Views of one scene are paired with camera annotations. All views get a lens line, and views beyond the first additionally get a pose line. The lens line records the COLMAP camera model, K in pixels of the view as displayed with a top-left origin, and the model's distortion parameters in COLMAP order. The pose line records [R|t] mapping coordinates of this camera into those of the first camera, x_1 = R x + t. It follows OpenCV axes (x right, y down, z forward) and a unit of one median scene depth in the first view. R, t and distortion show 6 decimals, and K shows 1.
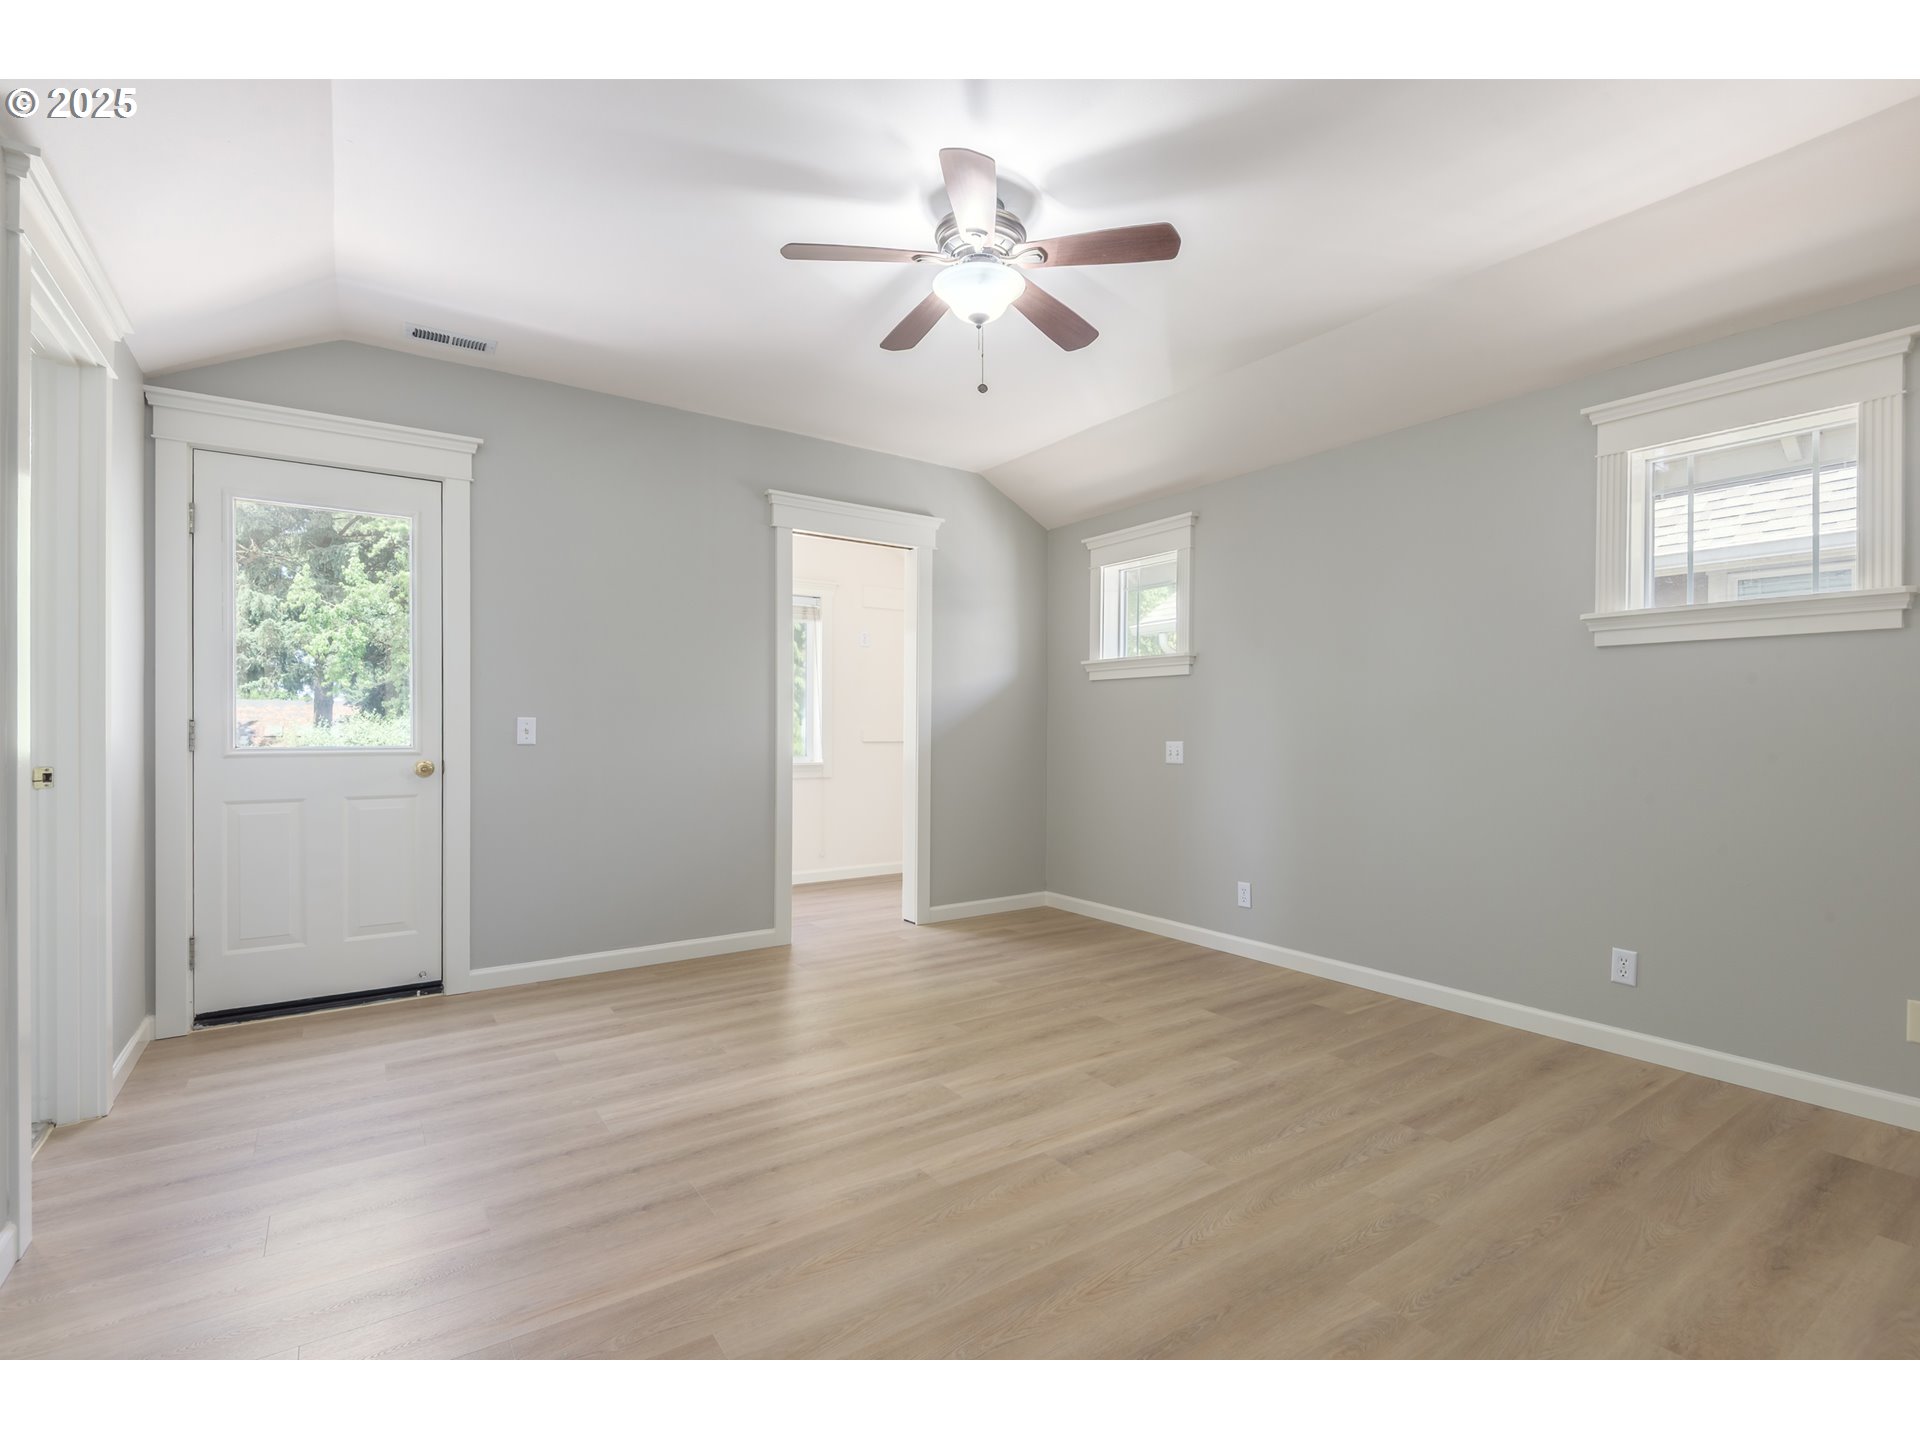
lens RADIAL K [[880.8, 0, 957.5], [0, 880.8, 731.5], [0, 0, 1]] dist [0.022522, -0.004071]
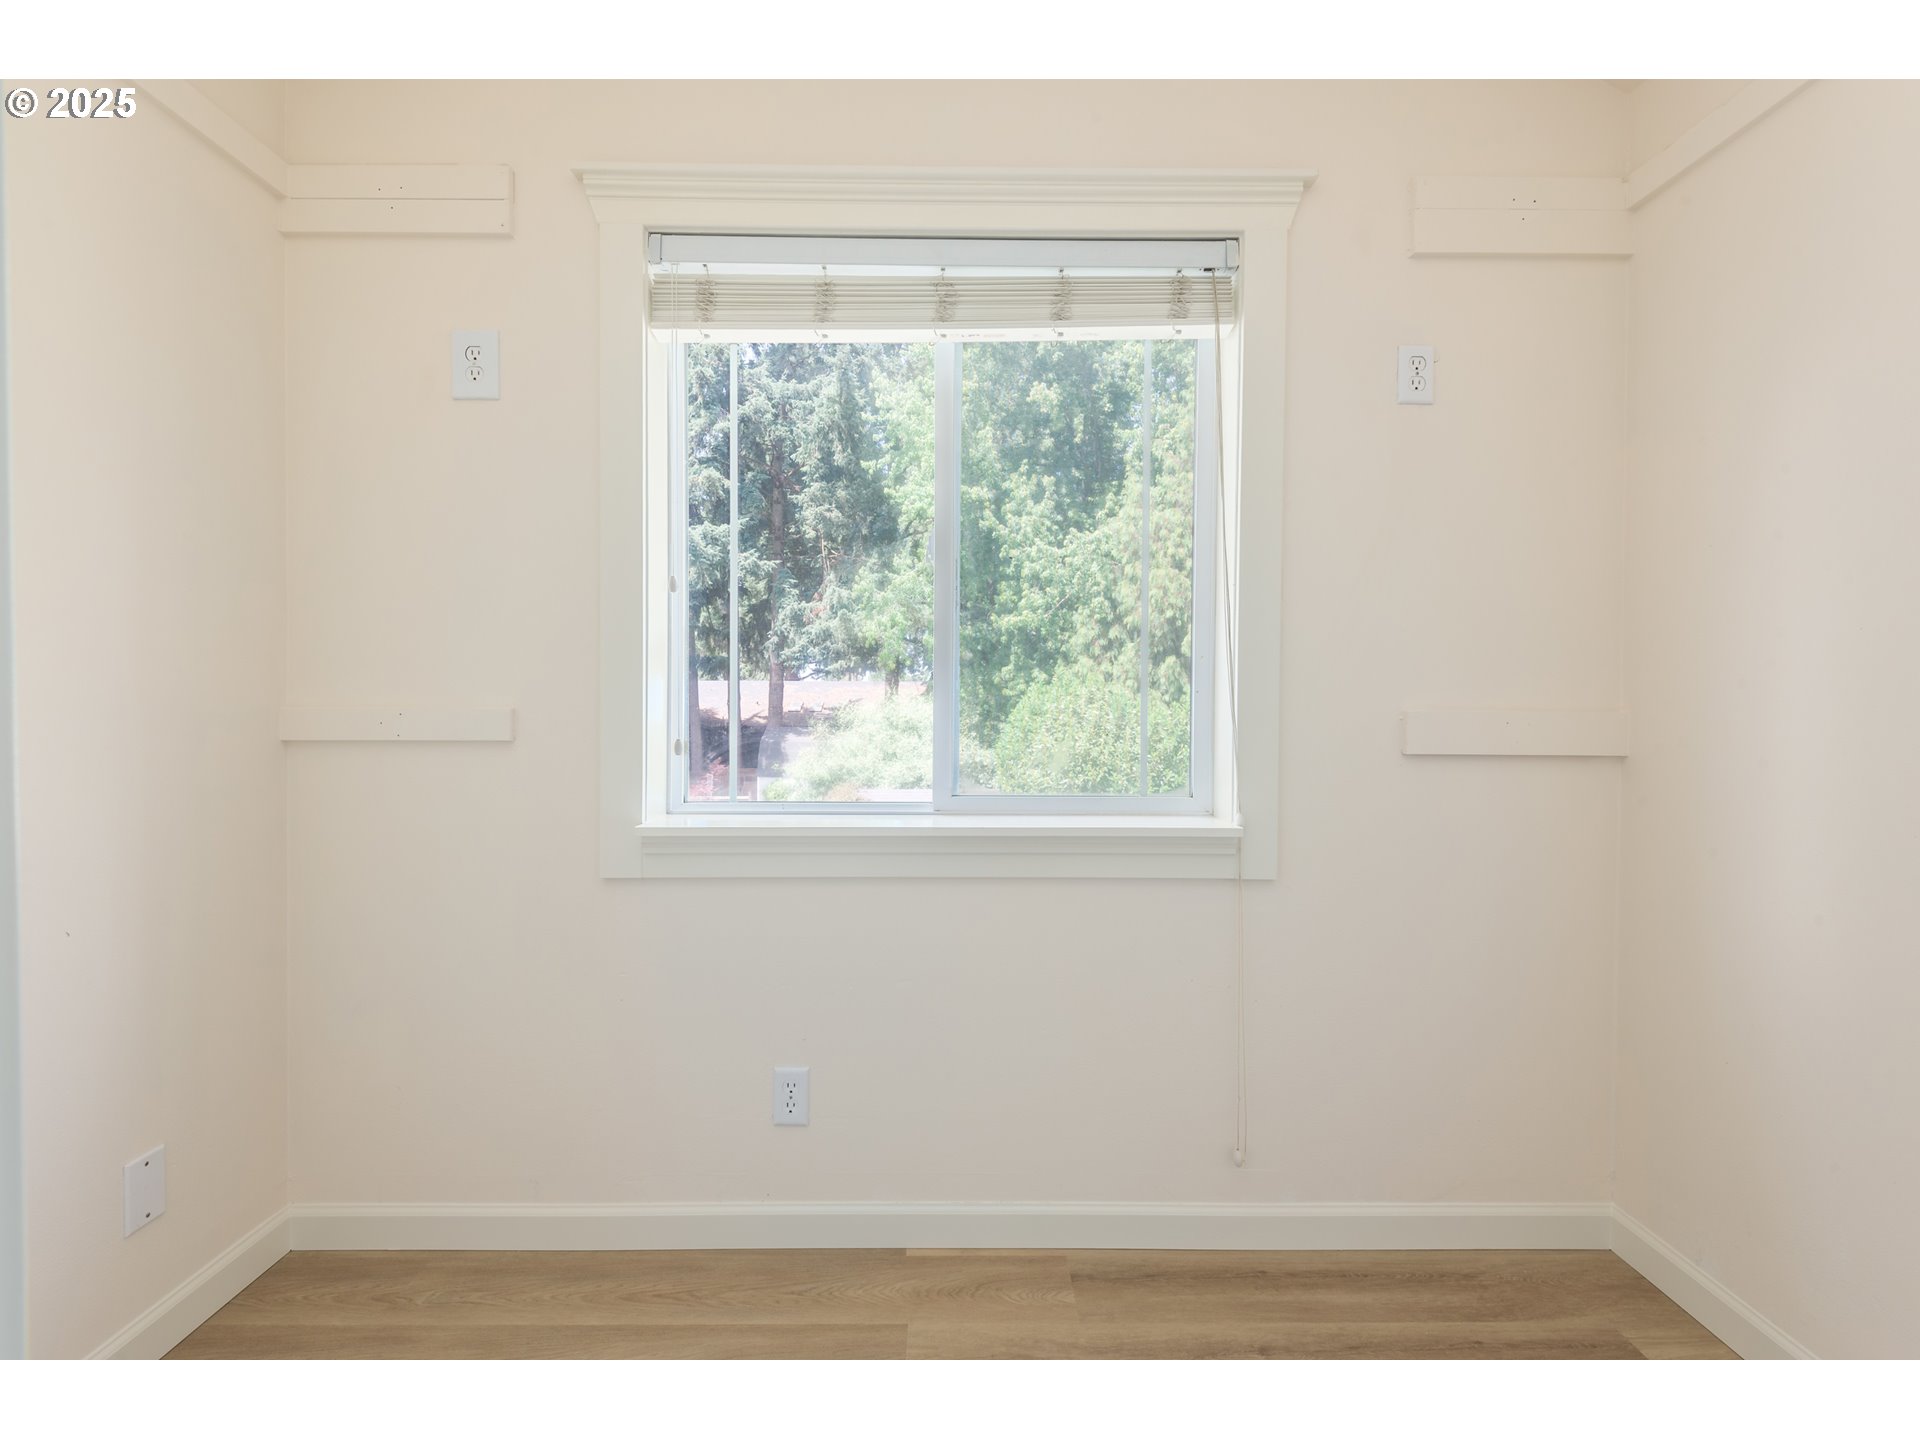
lens RADIAL K [[866.8, 0, 956.8], [0, 866.8, 717.1], [0, 0, 1]] dist [0.011221, -0.004064]
pose [[0.822981, 0.009976, -0.567982, -0.113547], [-0.004843, 0.999933, 0.010545, -0.004287], [0.568049, -0.005927, 0.822974, 1.154325]]
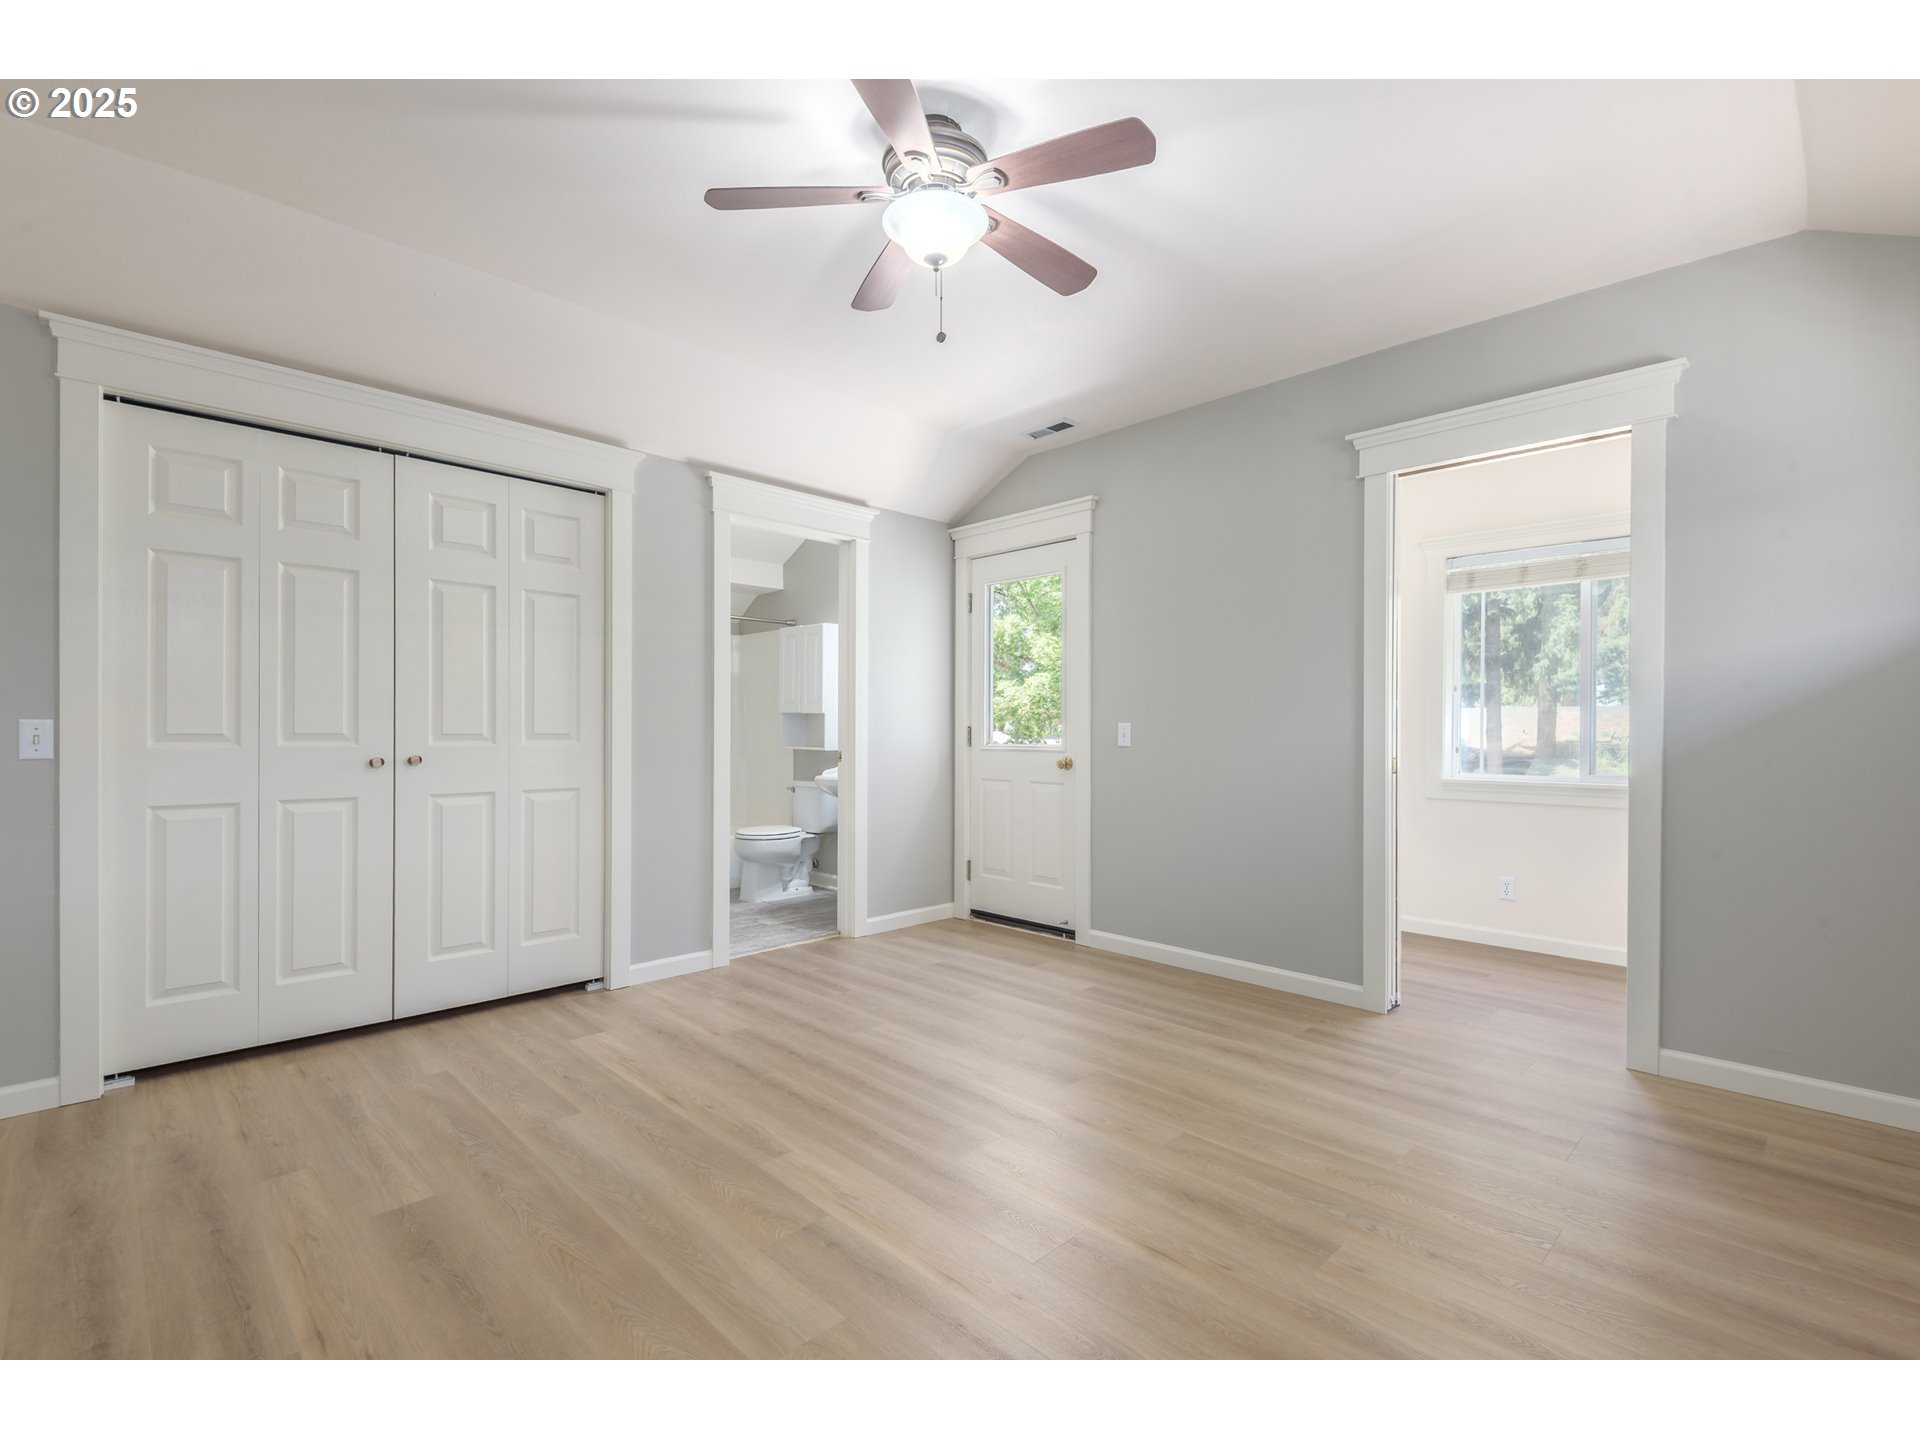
lens RADIAL K [[880.8, 0, 962.7], [0, 880.8, 731.4], [0, 0, 1]] dist [0.022522, -0.004071]
pose [[0.173530, -0.000029, -0.984829, 0.579648], [-0.006629, 0.999977, -0.001198, -0.001877], [0.984806, 0.006737, 0.173526, 0.573111]]
